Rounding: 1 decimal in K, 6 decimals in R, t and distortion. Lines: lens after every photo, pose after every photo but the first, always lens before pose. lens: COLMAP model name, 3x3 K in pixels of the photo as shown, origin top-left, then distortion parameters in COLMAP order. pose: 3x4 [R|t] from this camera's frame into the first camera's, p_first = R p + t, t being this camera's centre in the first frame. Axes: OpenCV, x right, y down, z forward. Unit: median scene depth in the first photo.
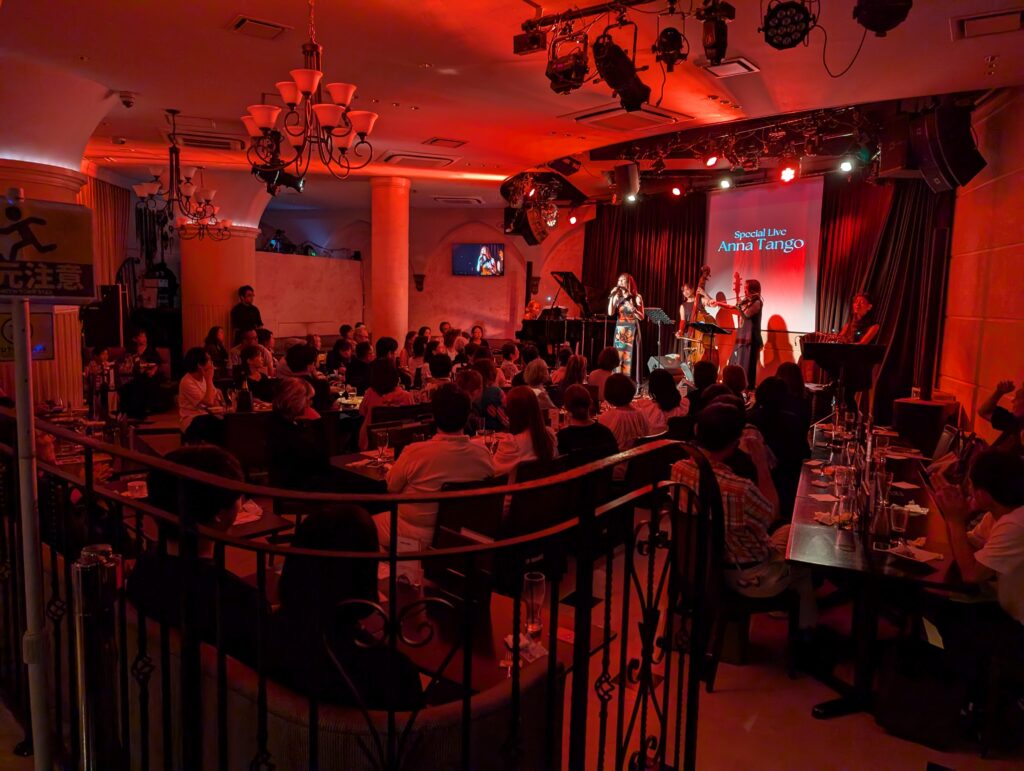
lens RADIAL K [[734.3, 0, 512.0], [0, 734.3, 385.5], [0, 0, 1]] dist [0.032814, -0.000236]
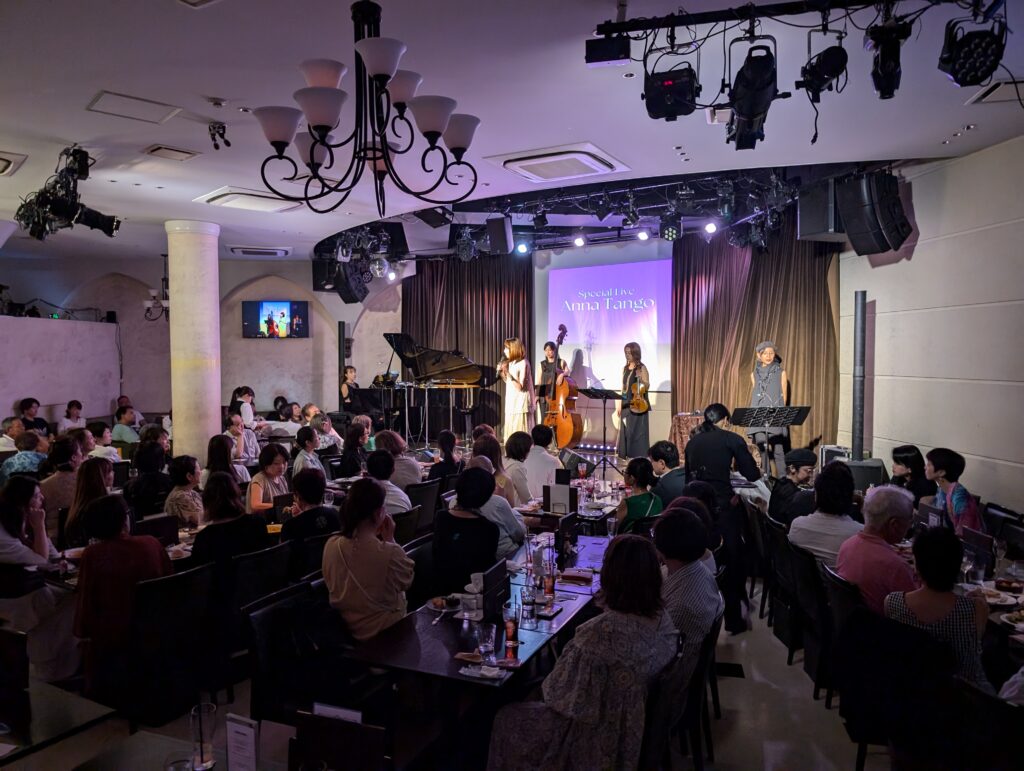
lens RADIAL K [[734.3, 0, 512.0], [0, 734.3, 385.5], [0, 0, 1]] dist [0.032814, -0.000236]
pose [[0.928343, -0.046620, 0.368789, -0.130287], [0.072516, 0.995756, -0.056664, -0.031796], [-0.364583, 0.079347, 0.927784, 0.130518]]
